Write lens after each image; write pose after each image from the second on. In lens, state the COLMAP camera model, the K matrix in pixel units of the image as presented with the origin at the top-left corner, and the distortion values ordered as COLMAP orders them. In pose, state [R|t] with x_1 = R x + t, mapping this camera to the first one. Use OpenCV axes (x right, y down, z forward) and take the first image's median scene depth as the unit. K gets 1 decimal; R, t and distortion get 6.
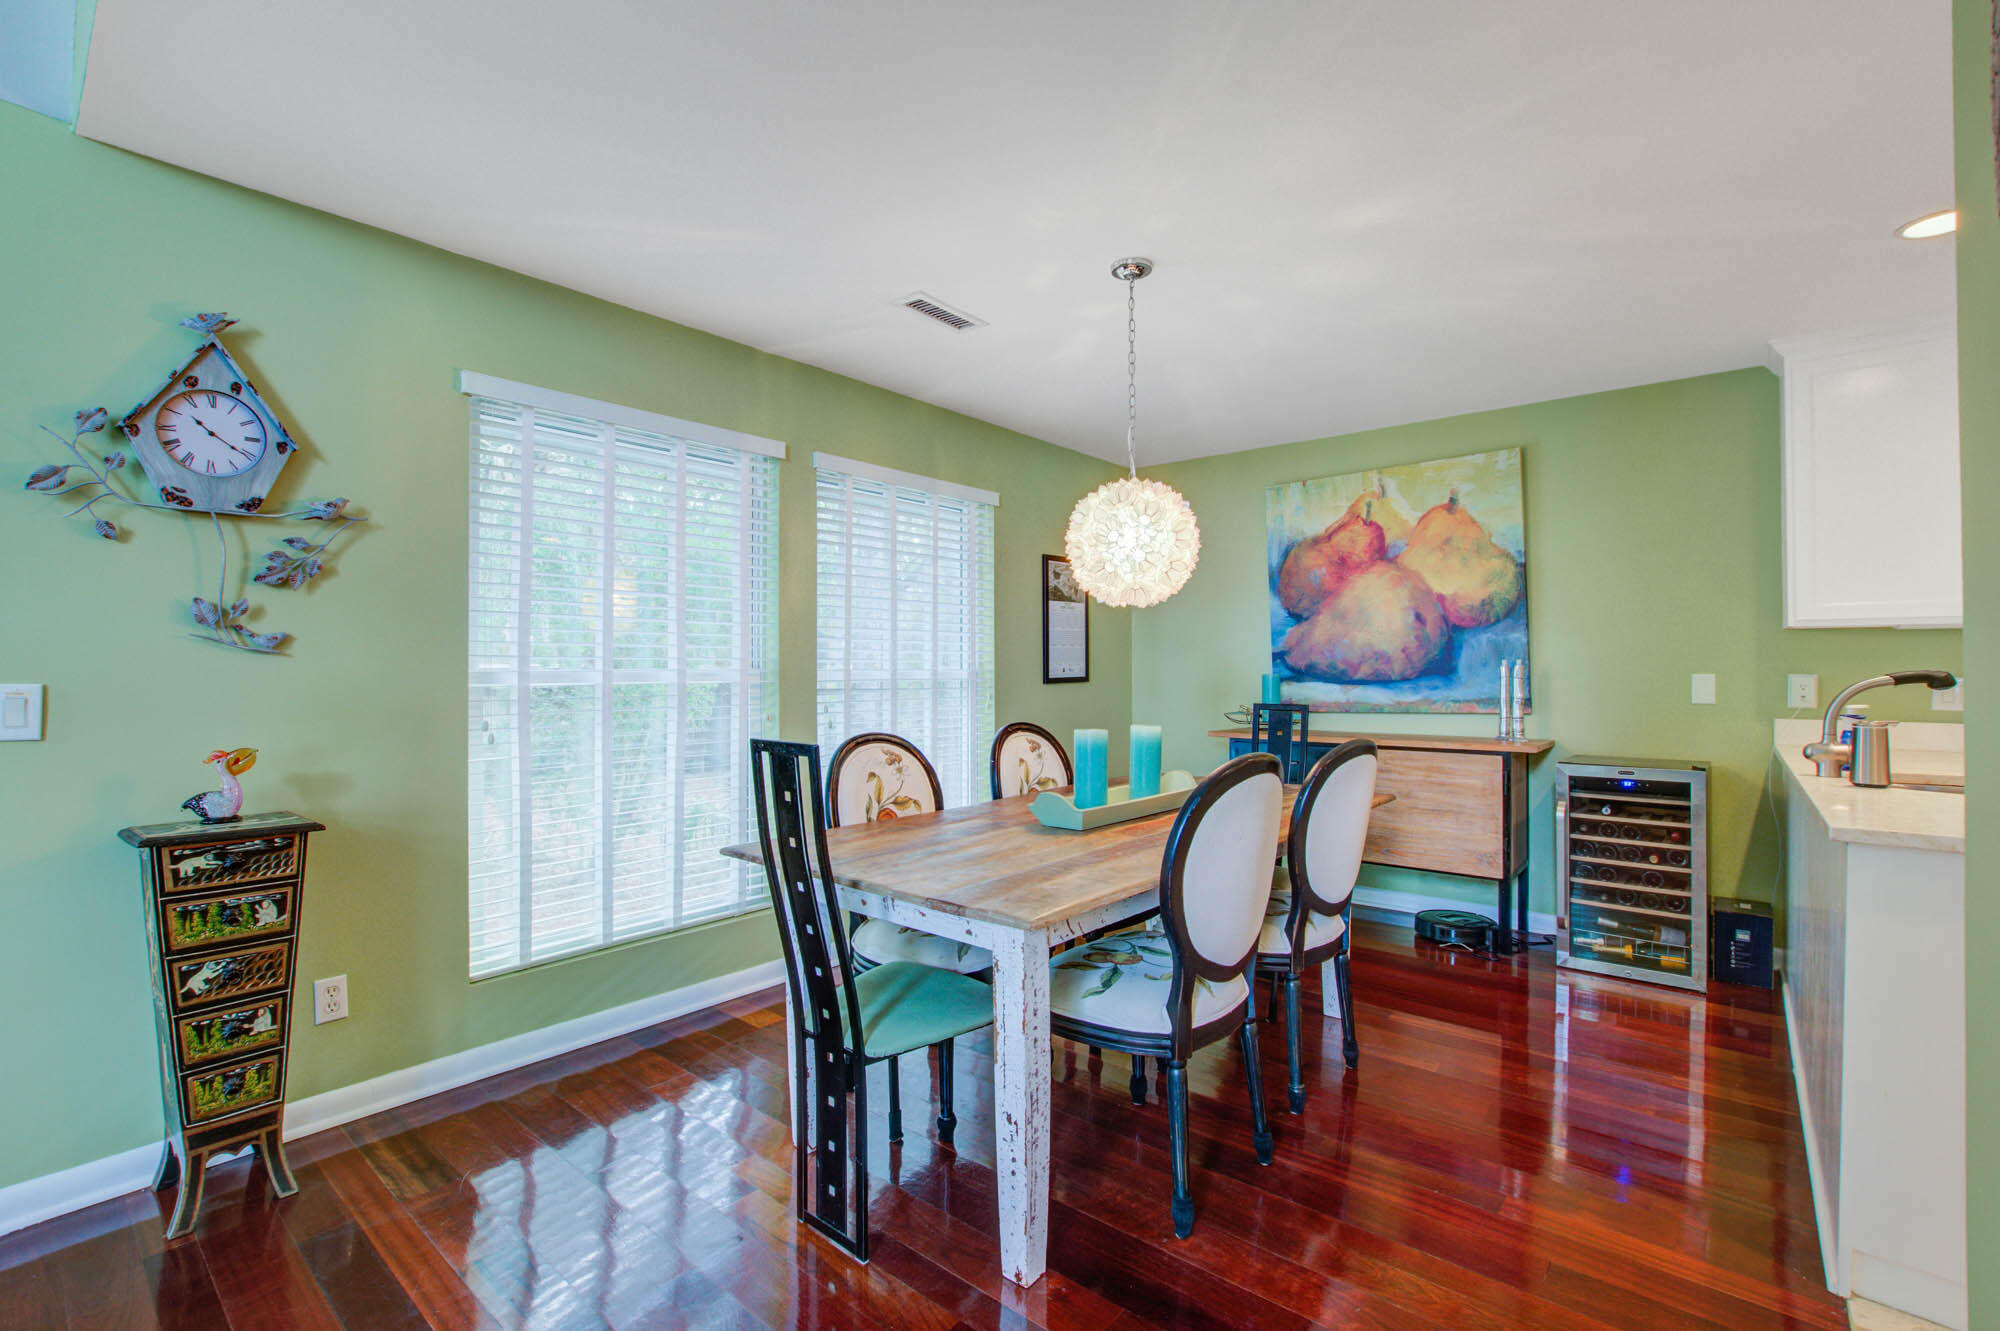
lens RADIAL K [[879.7, 0, 995.1], [0, 879.7, 668.3], [0, 0, 1]] dist [-0.023537, 0.001597]
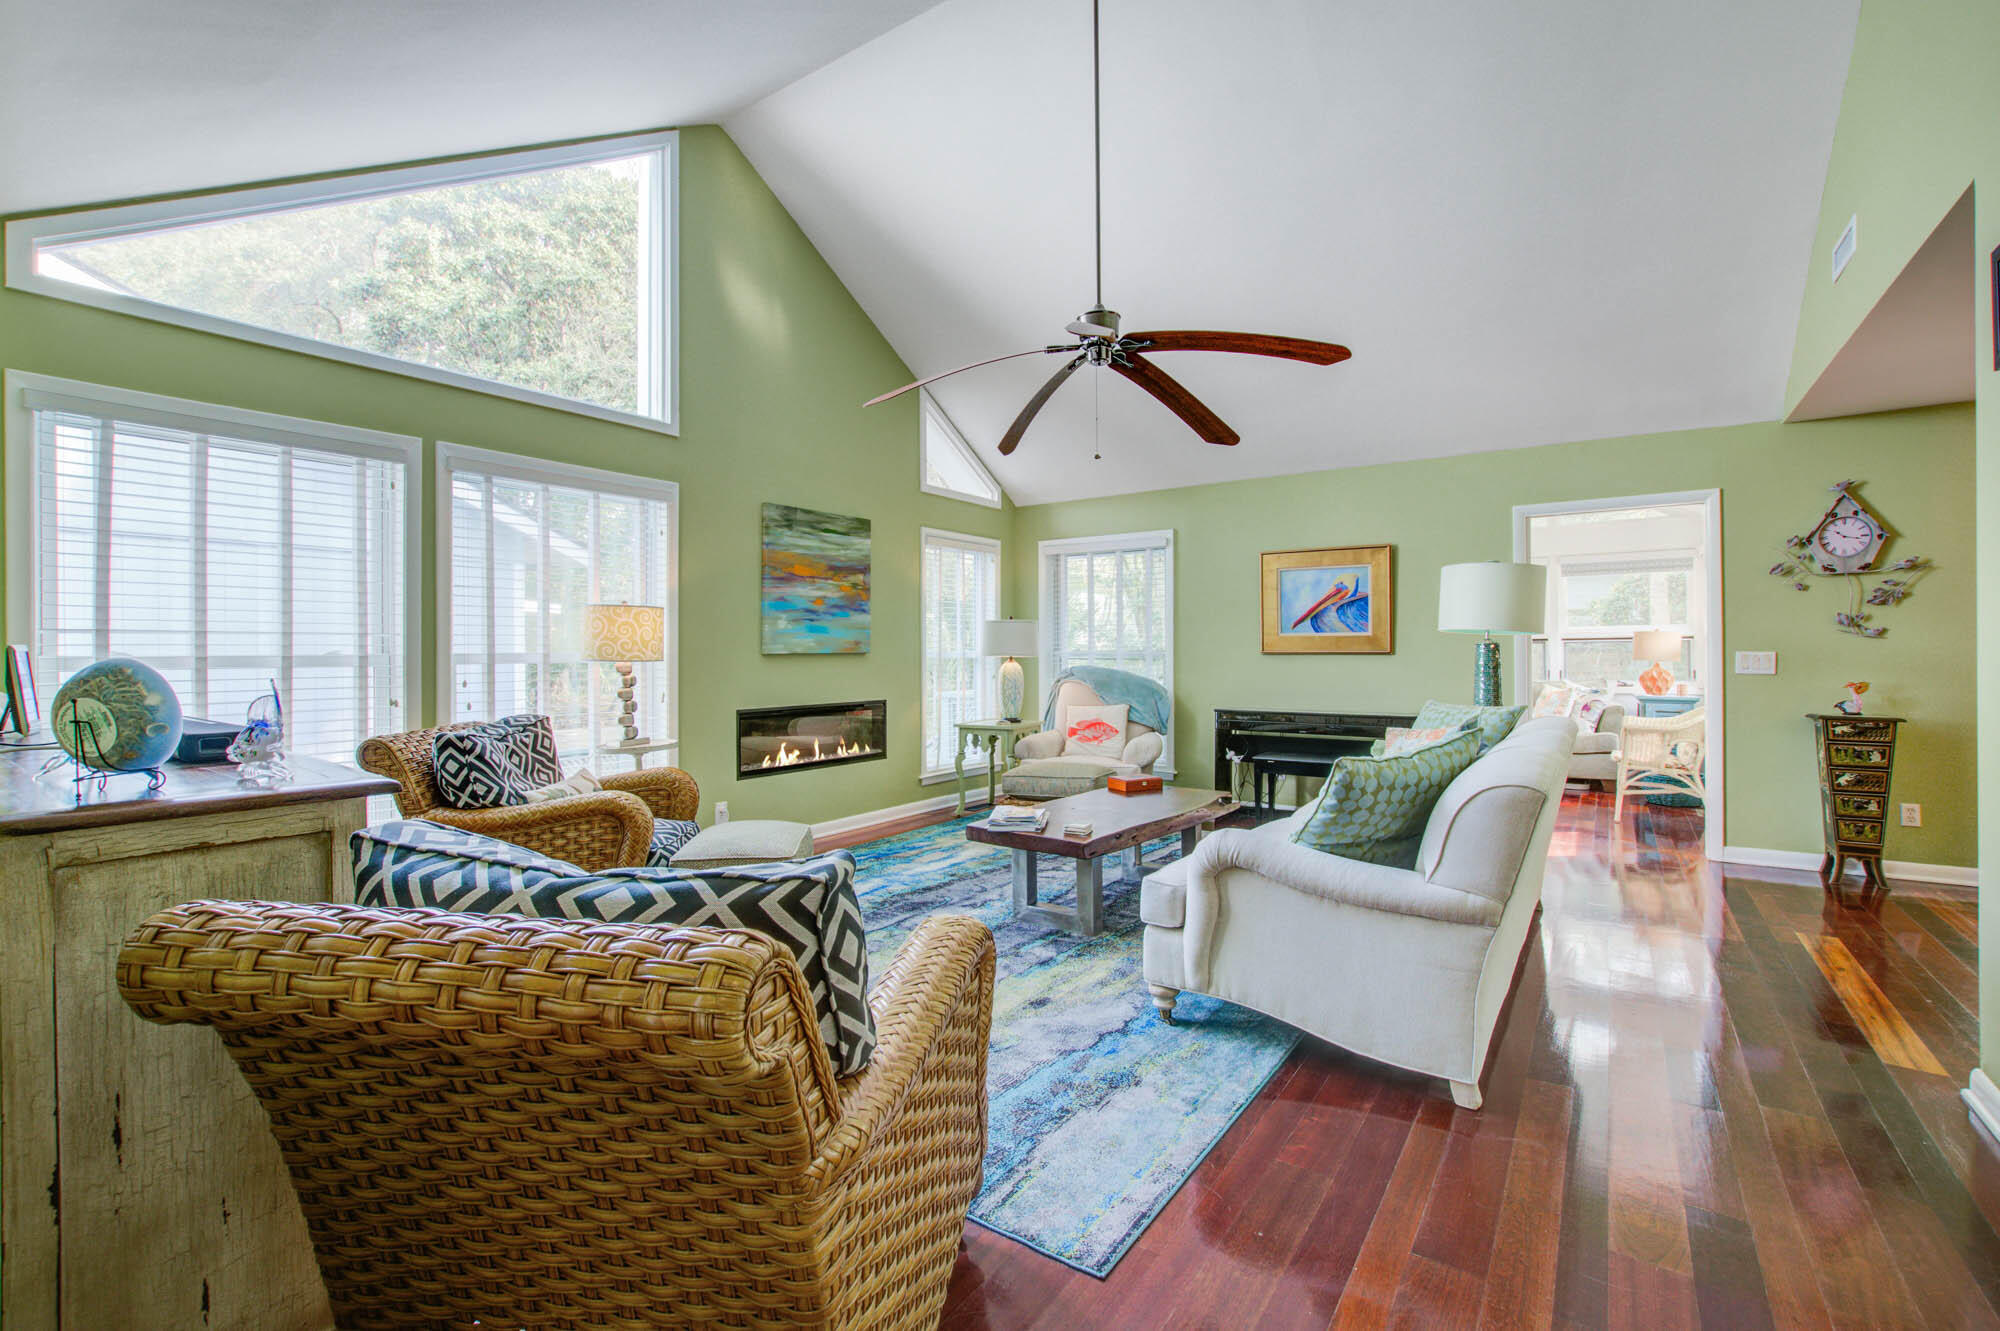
lens RADIAL K [[879.7, 0, 988.4], [0, 879.7, 647.1], [0, 0, 1]] dist [-0.023537, 0.001597]
pose [[0.082826, -0.005064, -0.996551, 0.528937], [0.007534, 0.999962, -0.004455, -0.000570], [0.996536, -0.007139, 0.082861, -0.657691]]
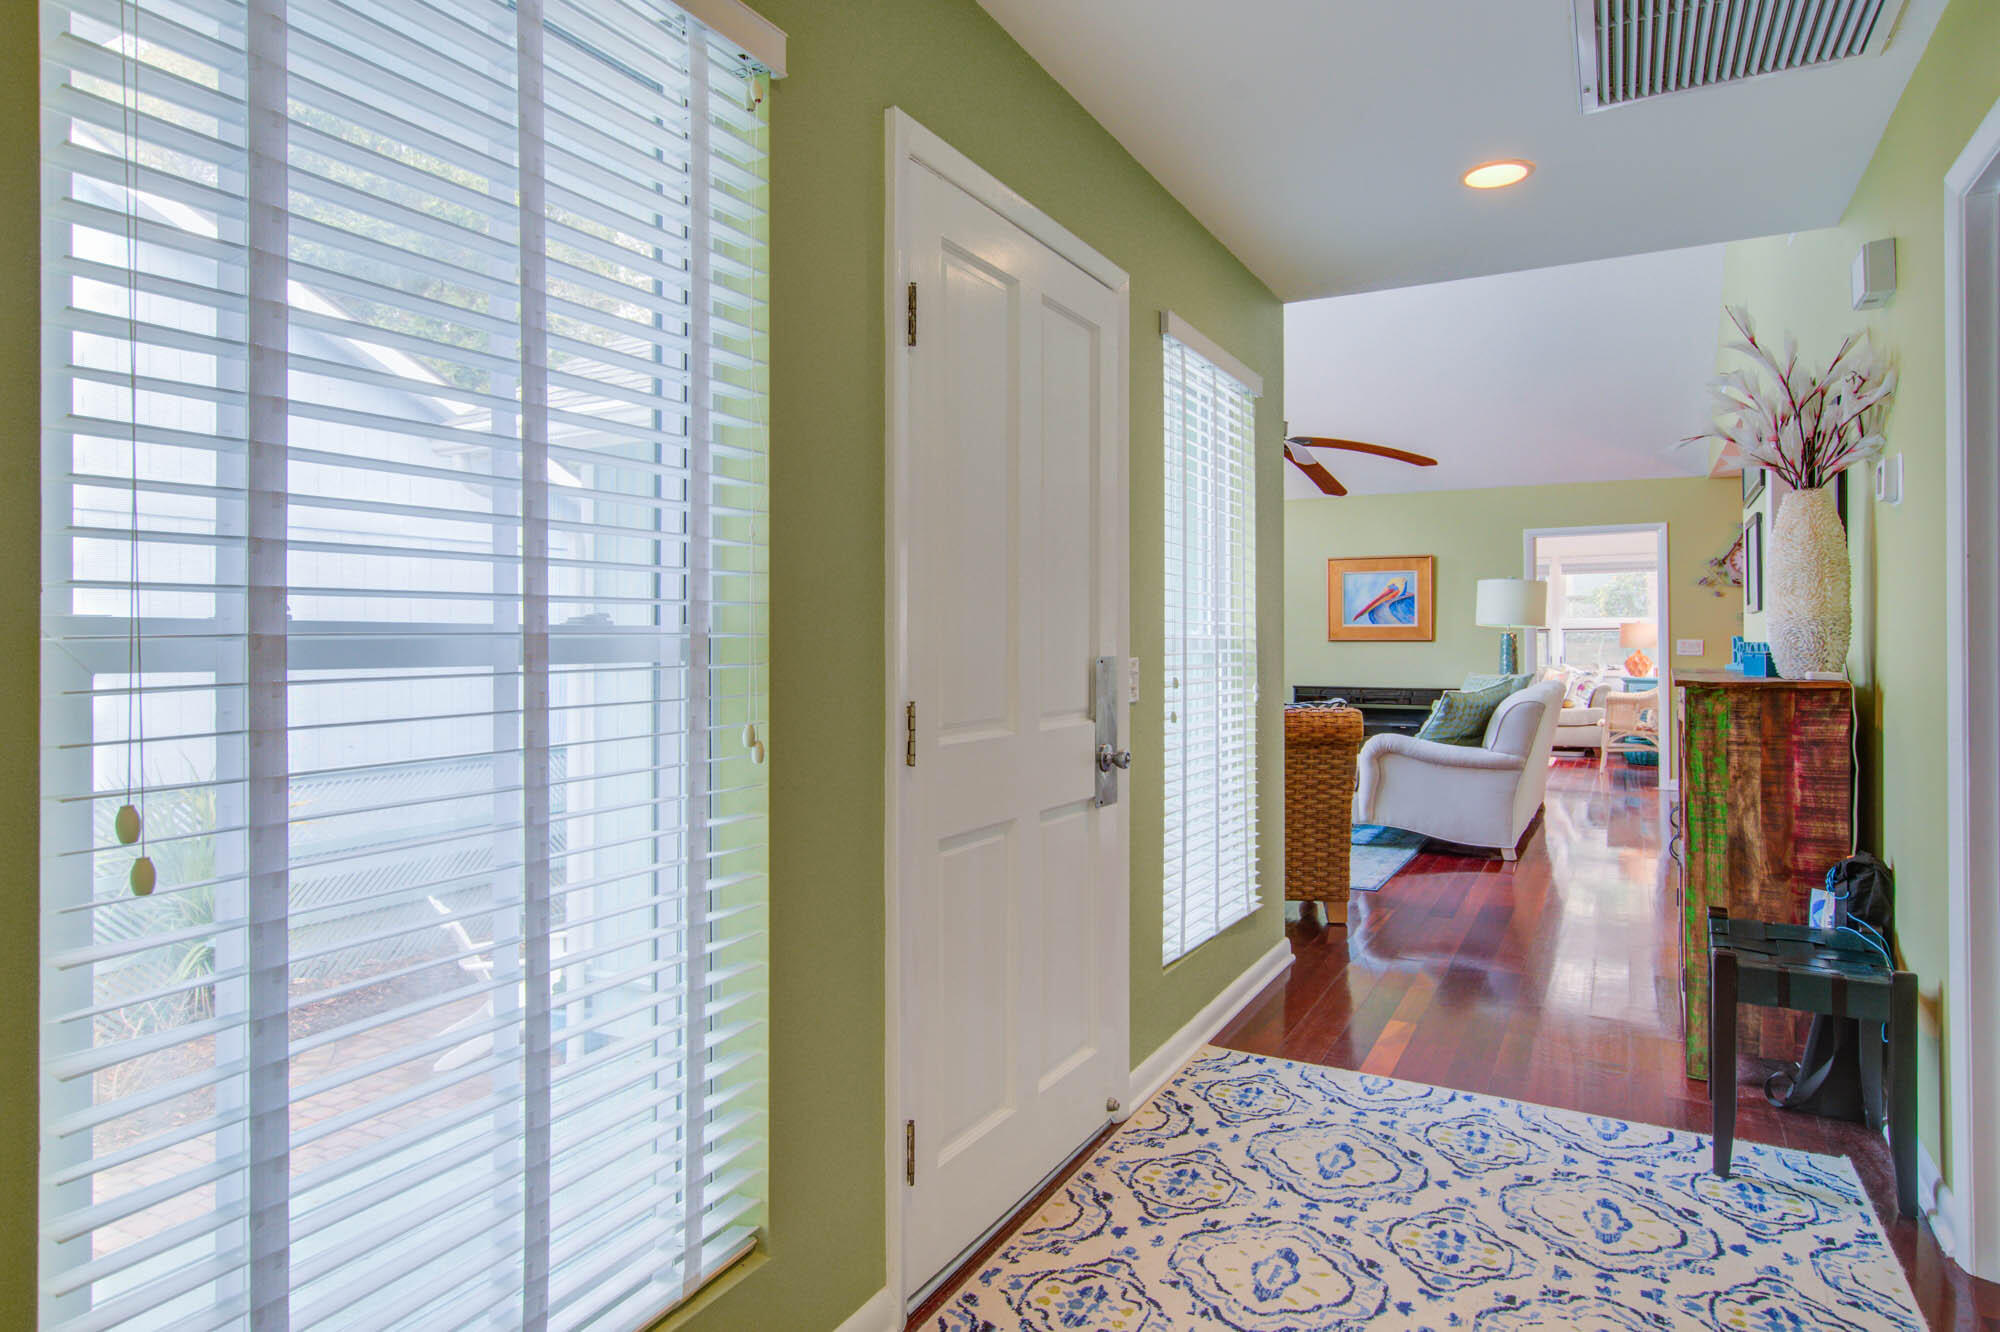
lens RADIAL K [[1127.4, 0, 1004.5], [0, 1127.4, 634.1], [0, 0, 1]] dist [0.001032, 0.001273]
pose [[0.198123, -0.006412, -0.980156, 1.269123], [0.006426, 0.999966, -0.005242, 0.000417], [0.980156, -0.005260, 0.198158, -1.211102]]
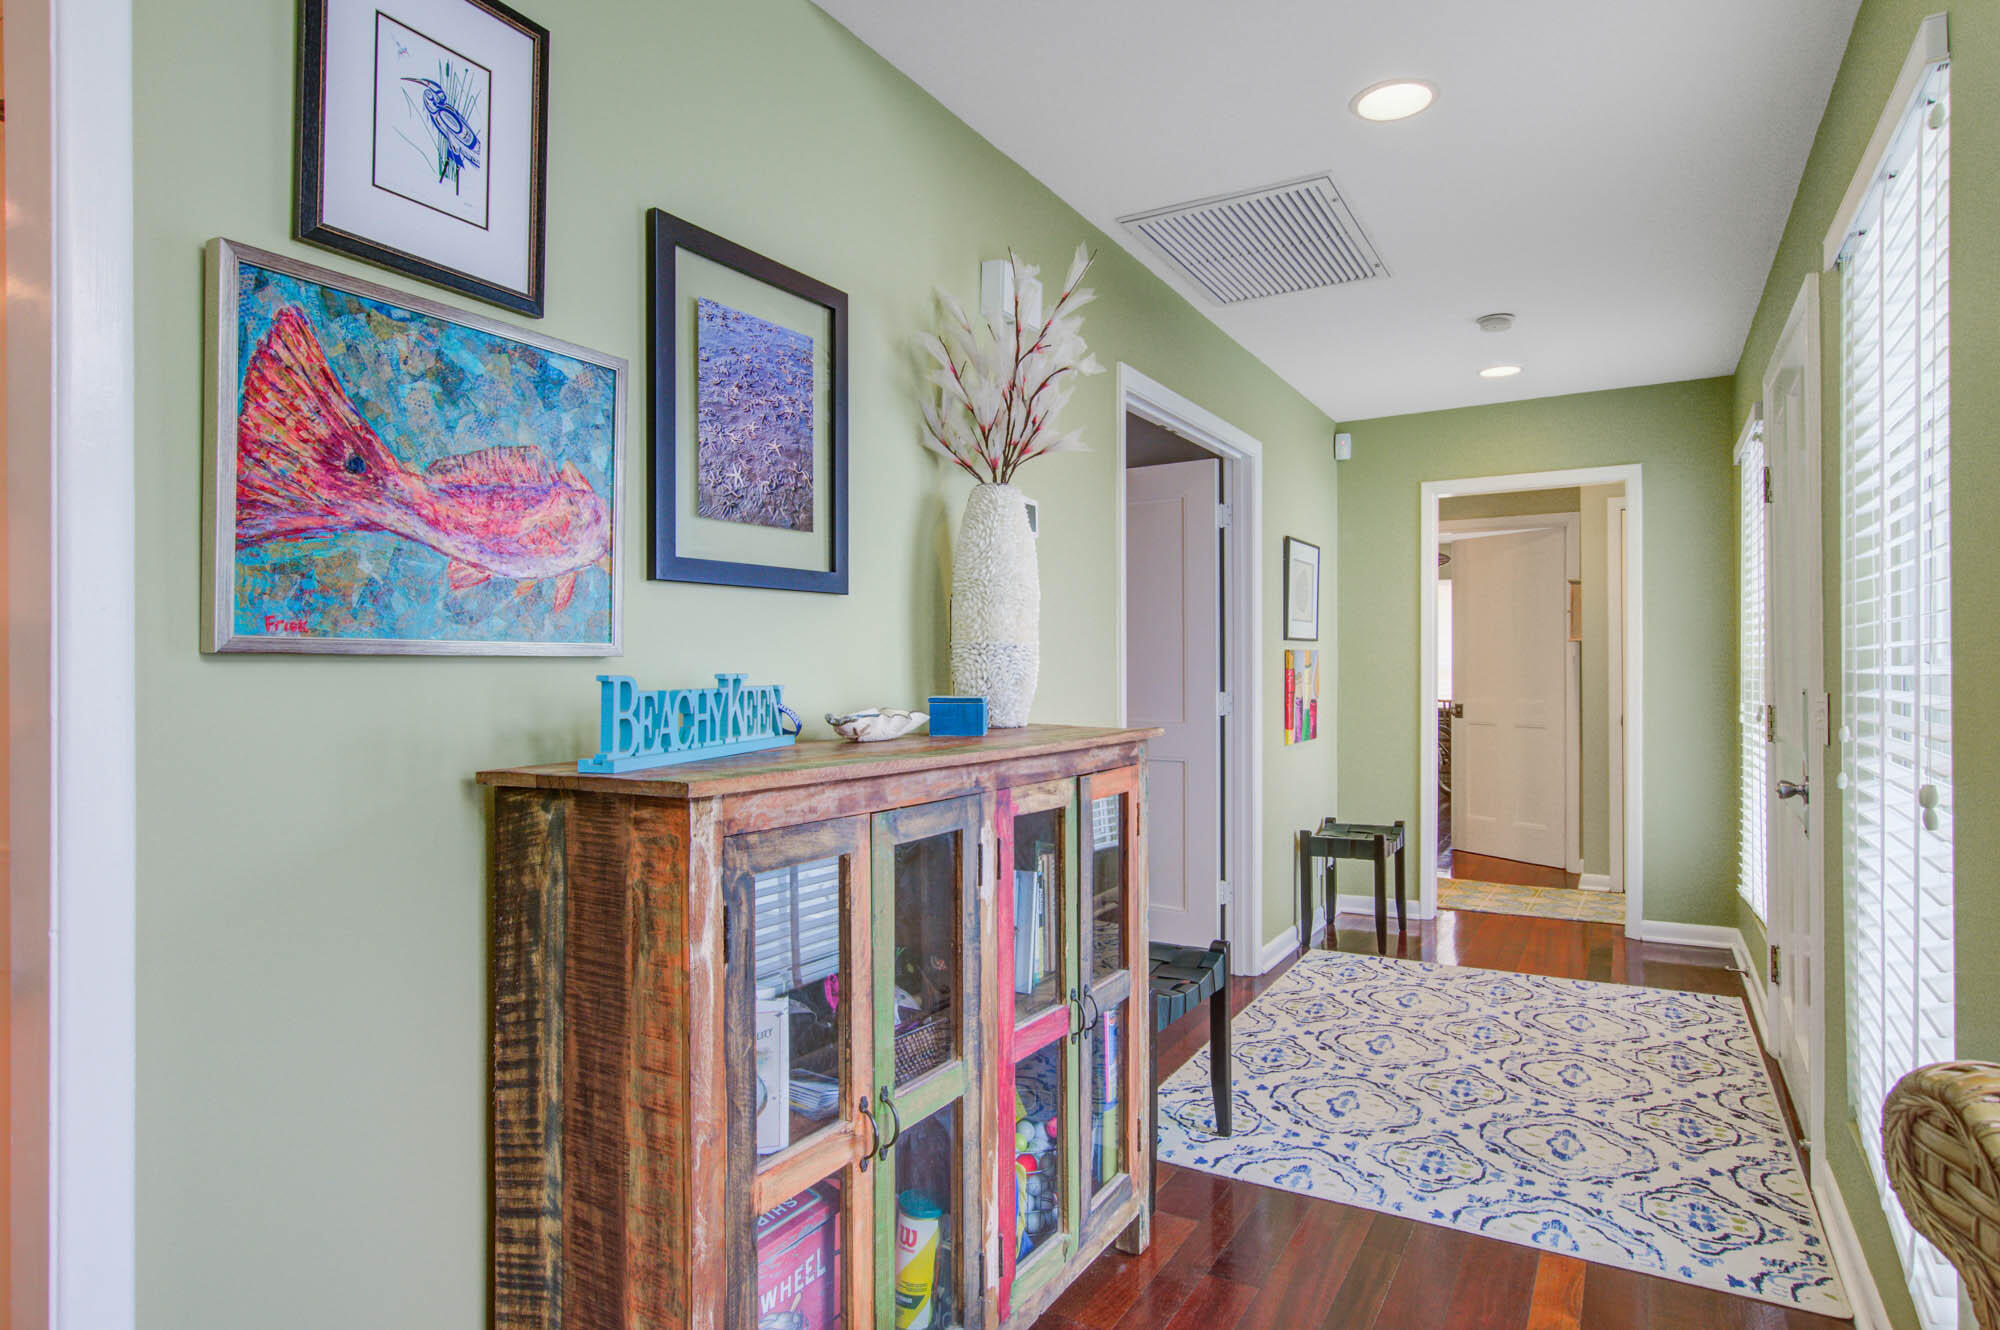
lens RADIAL K [[1109.2, 0, 1014.4], [0, 1109.2, 660.1], [0, 0, 1]] dist [-0.004318, 0.001536]
pose [[-0.186693, 0.006249, 0.982399, 0.157109], [0.001788, 0.999980, -0.006021, -0.000349], [-0.982417, 0.000632, -0.186700, -0.497435]]
